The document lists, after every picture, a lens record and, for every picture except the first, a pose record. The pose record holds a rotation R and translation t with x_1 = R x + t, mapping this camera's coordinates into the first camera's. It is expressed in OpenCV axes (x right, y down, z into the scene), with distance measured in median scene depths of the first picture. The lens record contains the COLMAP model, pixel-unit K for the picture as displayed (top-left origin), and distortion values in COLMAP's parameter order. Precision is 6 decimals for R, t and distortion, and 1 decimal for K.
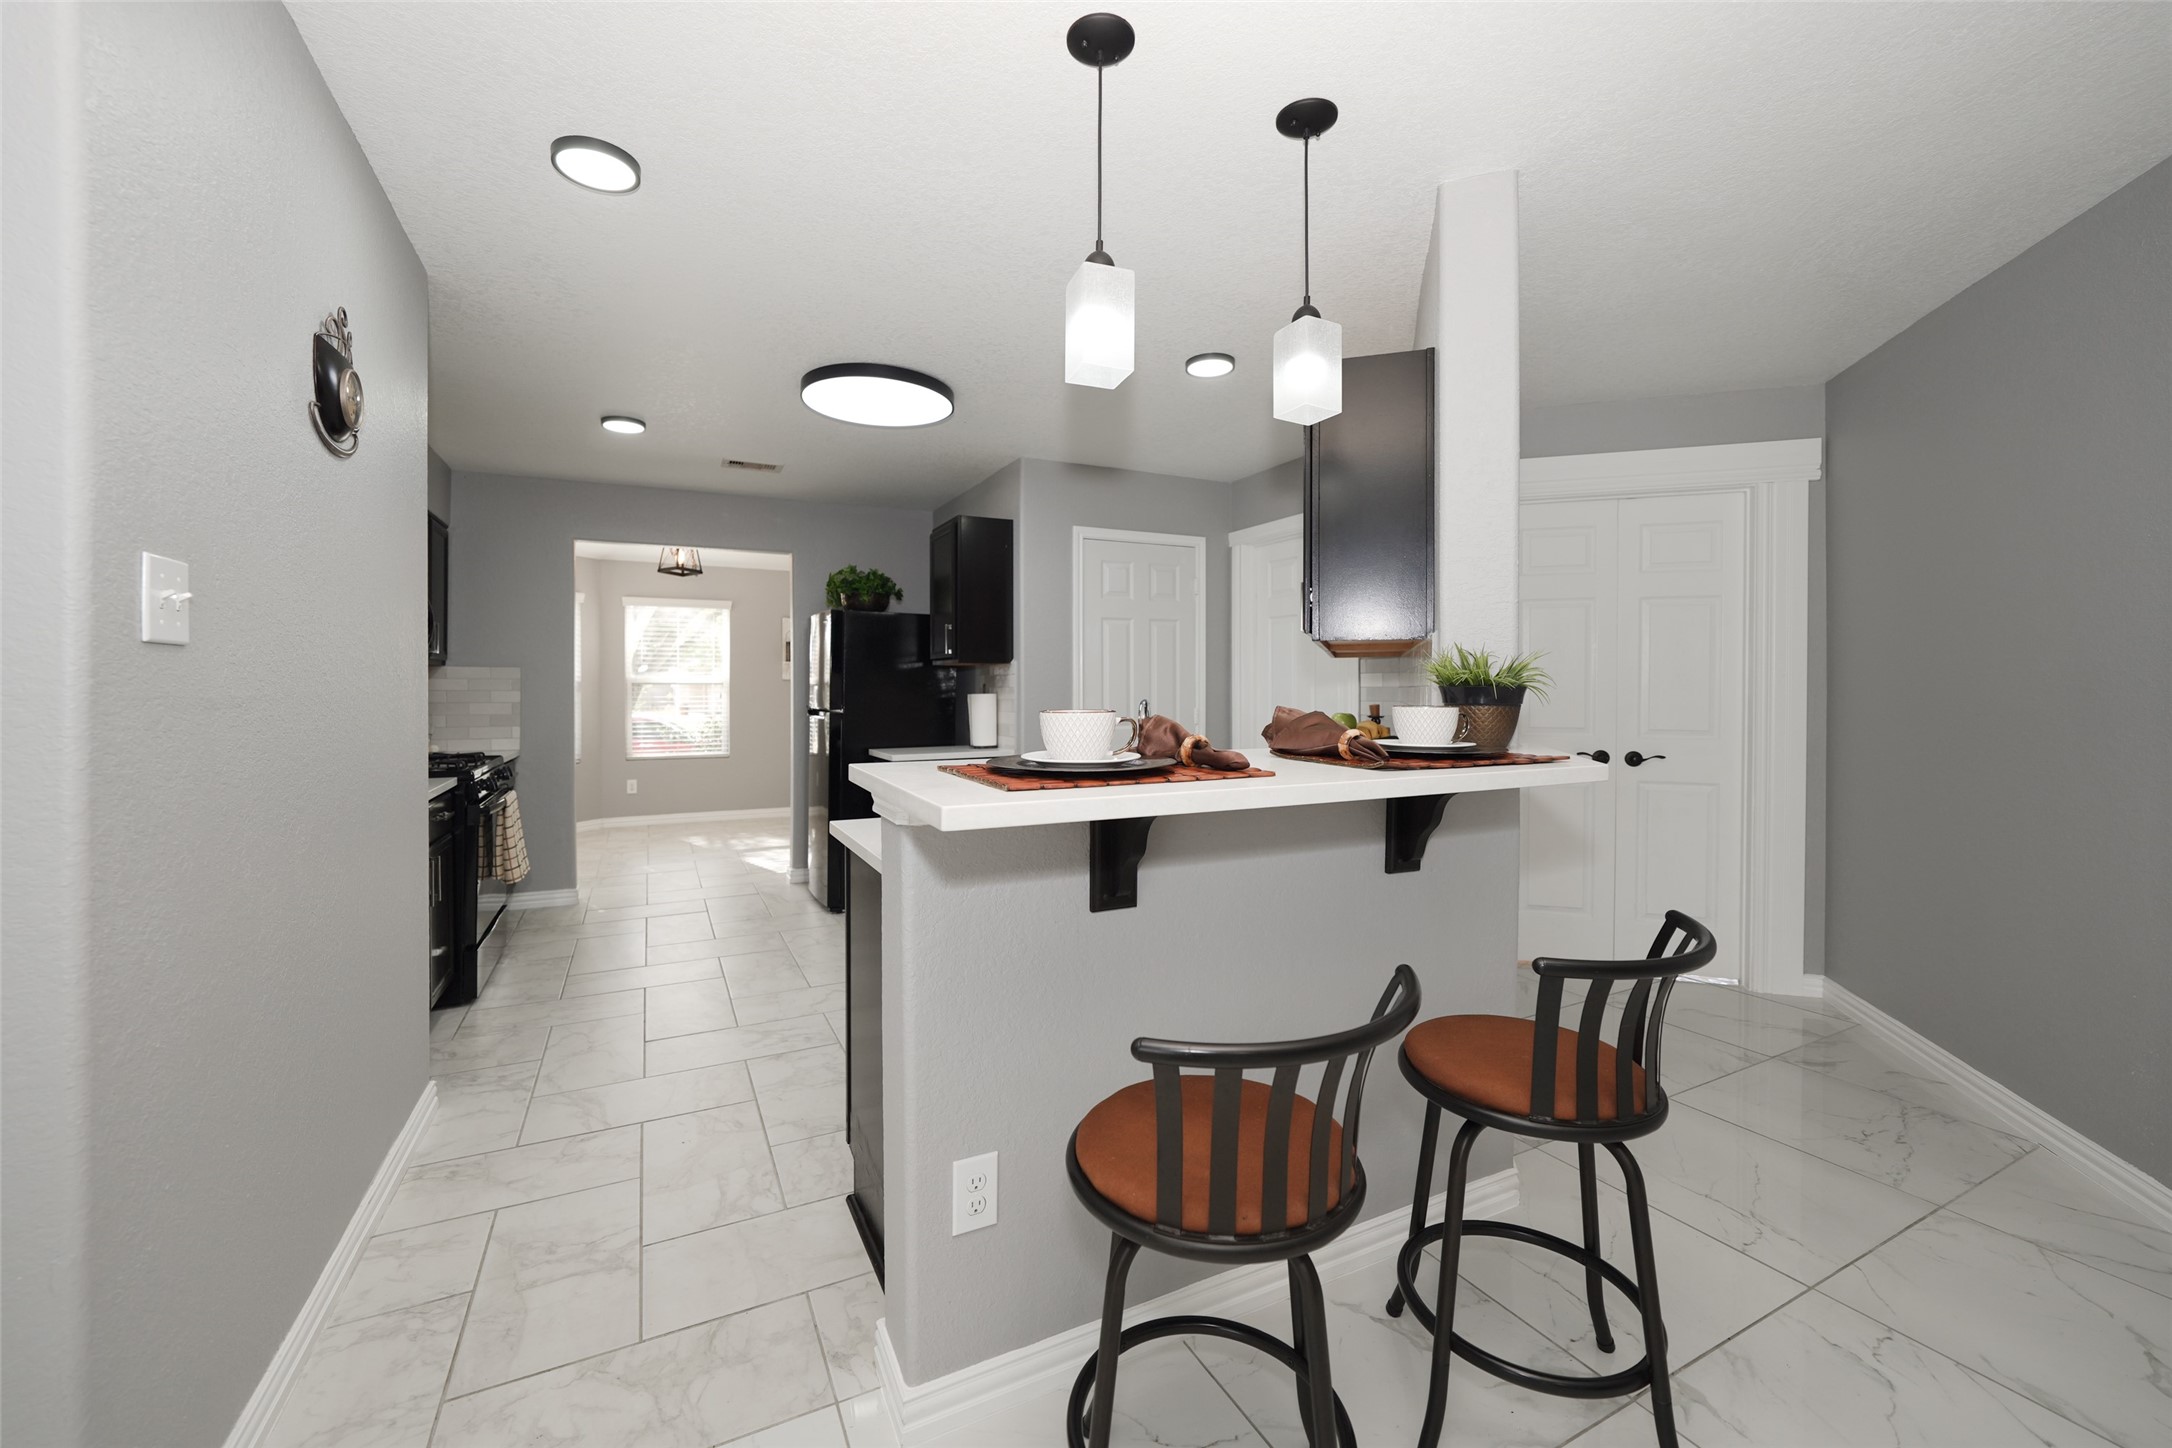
lens RADIAL K [[842.8, 0, 1083.5], [0, 842.8, 693.1], [0, 0, 1]] dist [-0.002884, 0.000605]
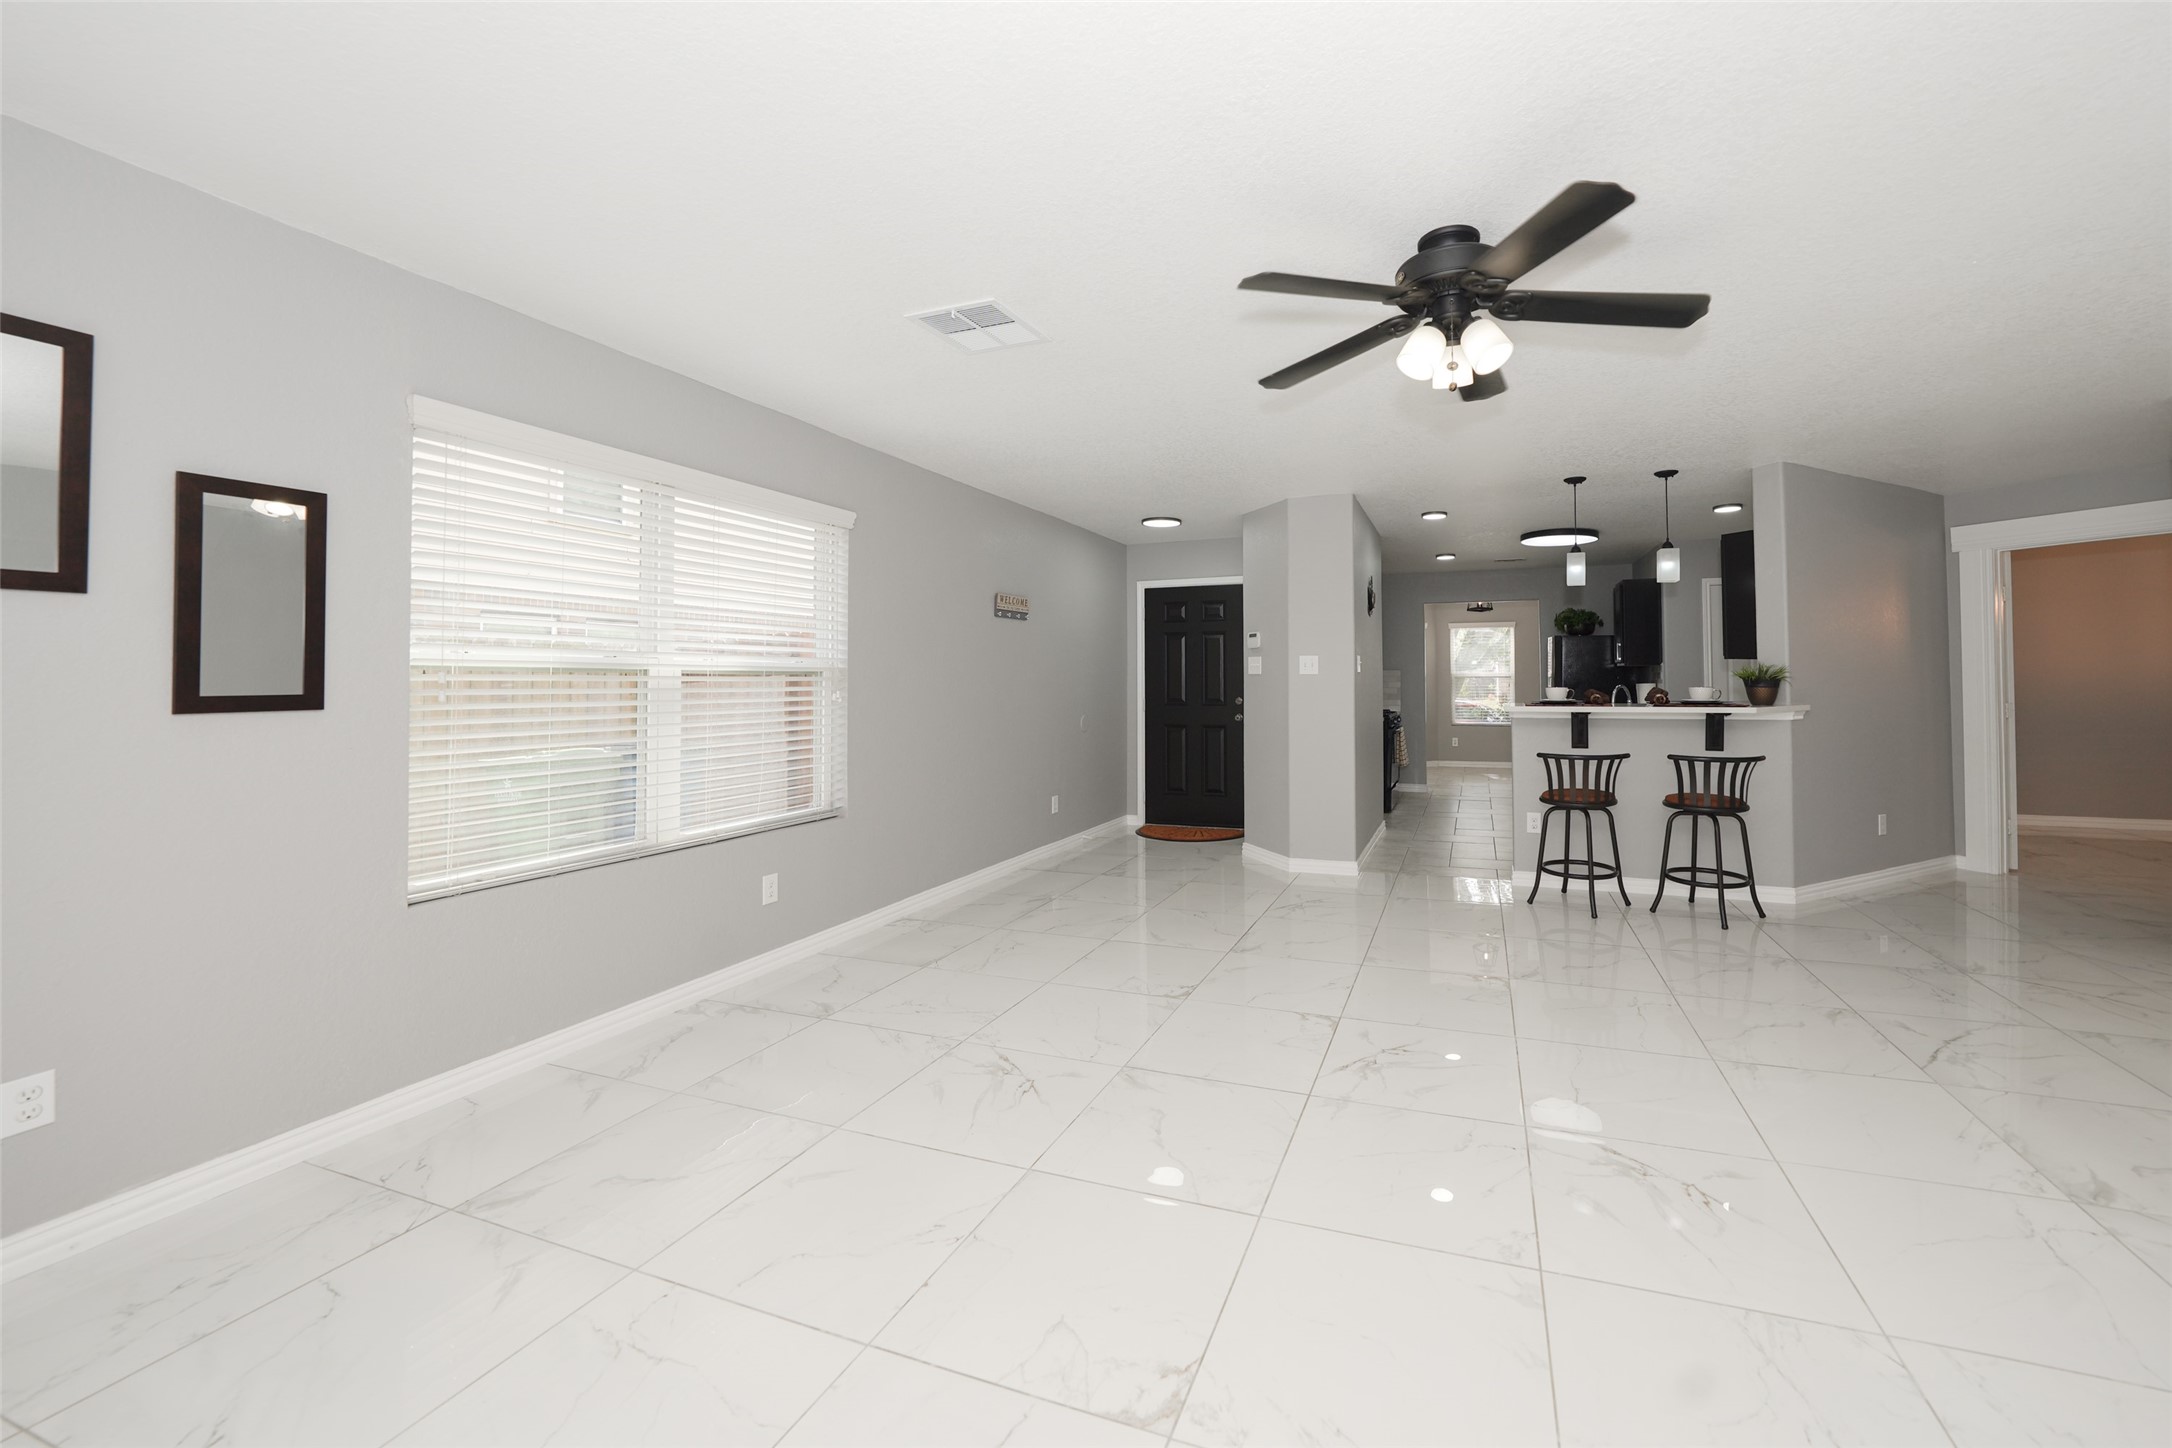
lens RADIAL K [[865.6, 0, 1178.3], [0, 865.6, 670.2], [0, 0, 1]] dist [-0.021184, 0.000030]
pose [[0.688547, -0.013378, -0.725068, 1.045563], [0.001391, 0.999852, -0.017127, 0.006052], [0.725190, 0.010785, 0.688464, -1.827693]]
